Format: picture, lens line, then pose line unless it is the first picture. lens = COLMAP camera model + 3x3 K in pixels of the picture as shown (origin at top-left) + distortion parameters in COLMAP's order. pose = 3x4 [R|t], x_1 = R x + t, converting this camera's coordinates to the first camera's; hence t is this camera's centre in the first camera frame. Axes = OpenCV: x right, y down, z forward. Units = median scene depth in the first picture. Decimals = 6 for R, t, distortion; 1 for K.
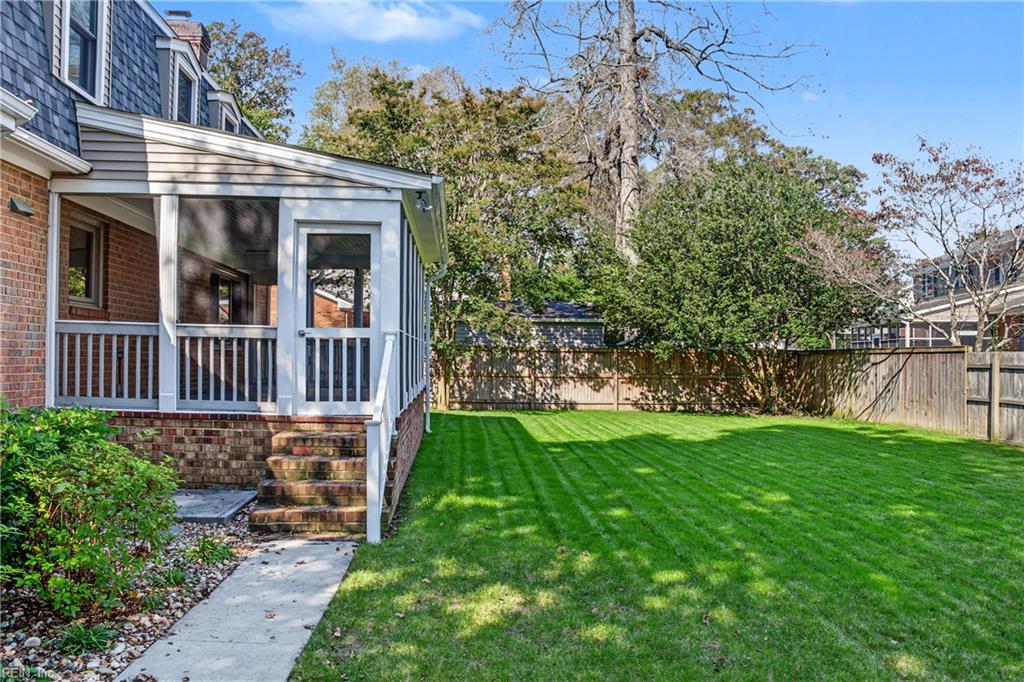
lens RADIAL K [[844.9, 0, 540.7], [0, 844.9, 358.4], [0, 0, 1]] dist [-0.122992, 0.074437]
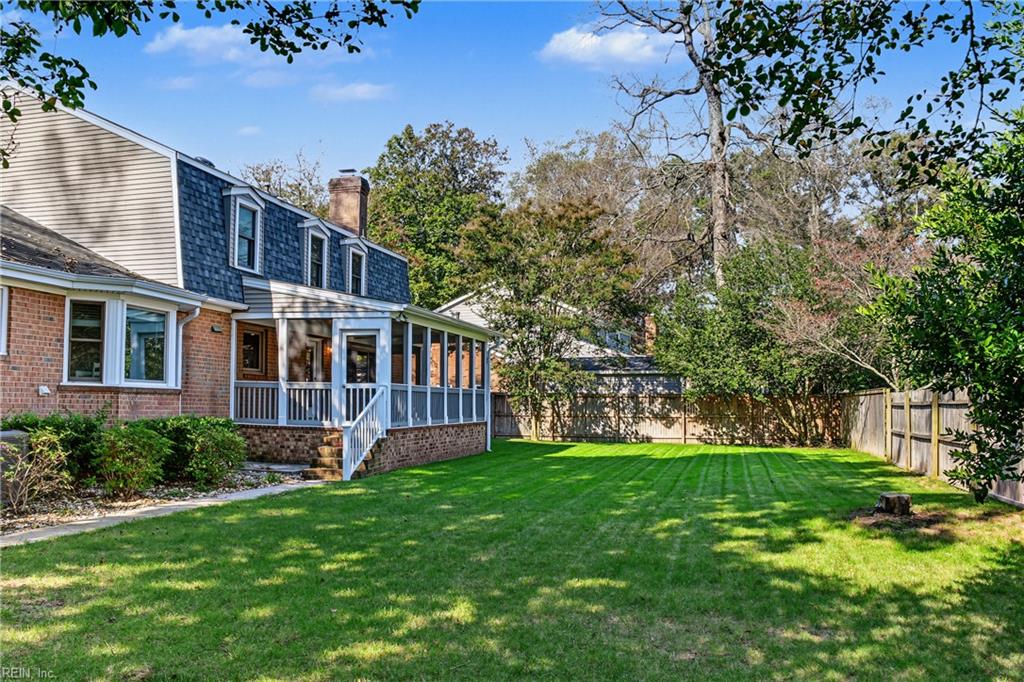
lens RADIAL K [[844.9, 0, 522.0], [0, 844.9, 389.3], [0, 0, 1]] dist [-0.122992, 0.074437]
pose [[0.948868, -0.012207, -0.315436, 0.259866], [0.005329, 0.999729, -0.022658, 0.008590], [0.315627, 0.019819, 0.948676, -0.263262]]
